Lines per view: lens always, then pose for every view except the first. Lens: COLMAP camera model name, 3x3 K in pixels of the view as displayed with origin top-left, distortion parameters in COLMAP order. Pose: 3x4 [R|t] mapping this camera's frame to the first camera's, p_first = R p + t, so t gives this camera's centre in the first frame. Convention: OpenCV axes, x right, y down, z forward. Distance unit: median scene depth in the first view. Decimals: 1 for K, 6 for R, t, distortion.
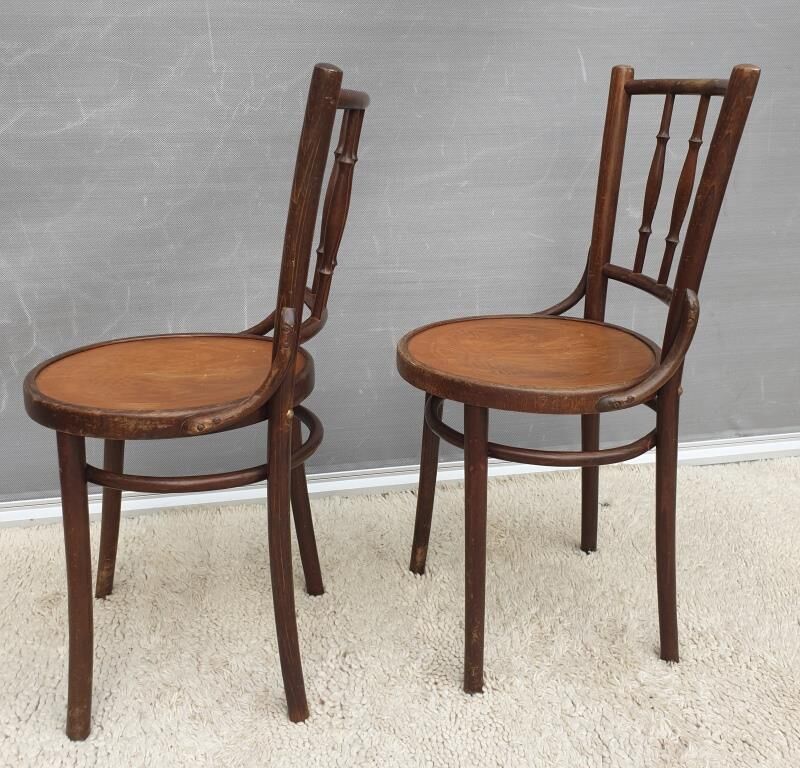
lens RADIAL K [[876.0, 0, 387.1], [0, 876.0, 322.0], [0, 0, 1]] dist [0.042709, 0.000000]
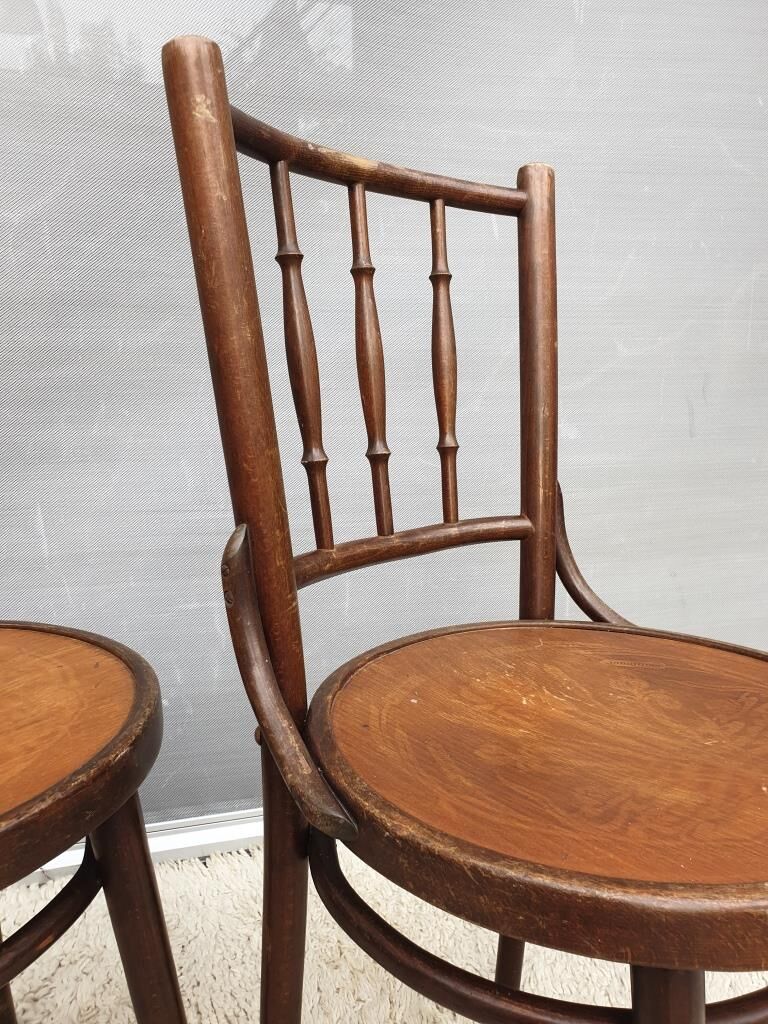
lens RADIAL K [[805.3, 0, 397.3], [0, 805.3, 522.8], [0, 0, 1]] dist [-0.015130, 0.033995]
pose [[0.993917, -0.006162, 0.109956, 0.079032], [0.010879, 0.999044, -0.042350, -0.025054], [-0.109590, 0.043289, 0.993034, 0.400114]]
